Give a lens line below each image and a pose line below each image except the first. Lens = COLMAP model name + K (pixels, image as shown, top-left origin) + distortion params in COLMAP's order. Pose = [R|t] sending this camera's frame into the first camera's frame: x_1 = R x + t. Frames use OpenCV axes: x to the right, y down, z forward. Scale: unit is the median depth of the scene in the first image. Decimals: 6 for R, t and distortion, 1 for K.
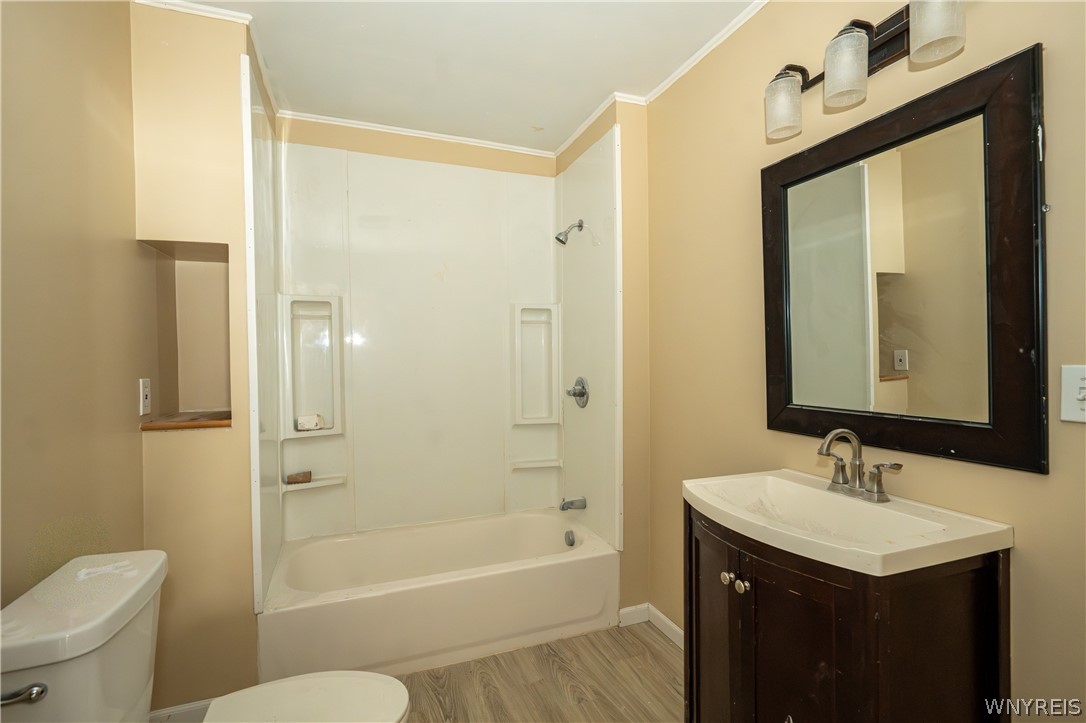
lens RADIAL K [[494.3, 0, 543.0], [0, 494.3, 361.5], [0, 0, 1]] dist [-0.000153, 0.000102]
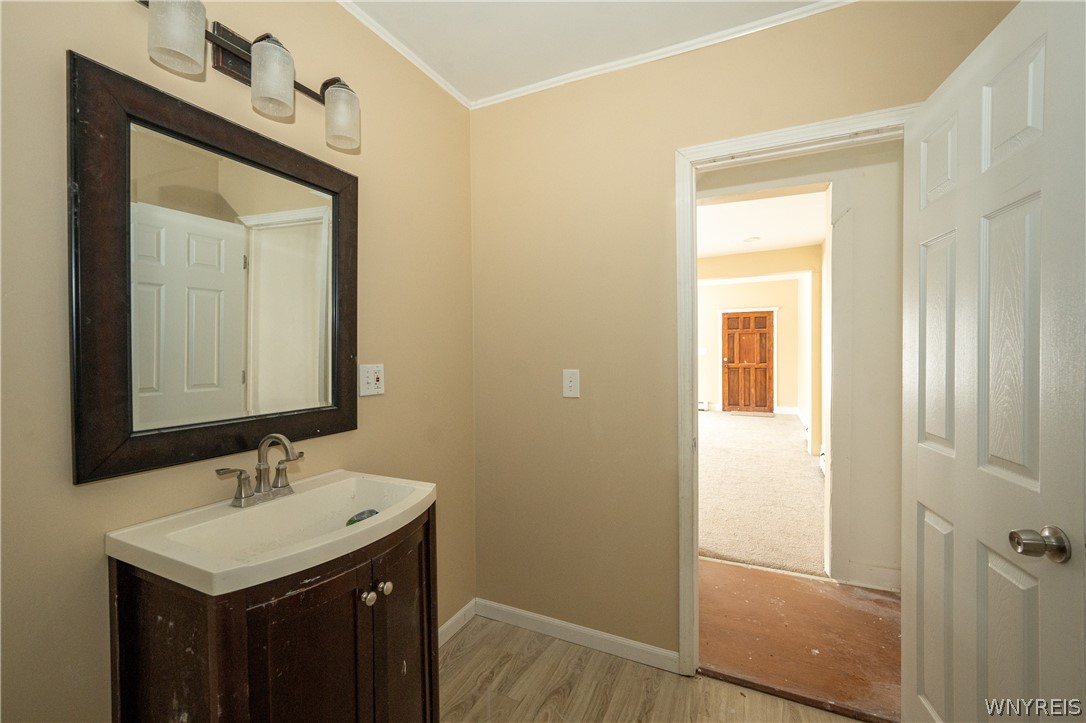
lens RADIAL K [[460.2, 0, 543.8], [0, 460.2, 359.6], [0, 0, 1]] dist [-0.018318, 0.007922]
pose [[-0.684491, -0.003372, 0.729013, -0.448766], [0.014657, 0.999724, 0.018386, -0.024002], [-0.728874, 0.023270, -0.684253, 1.237894]]
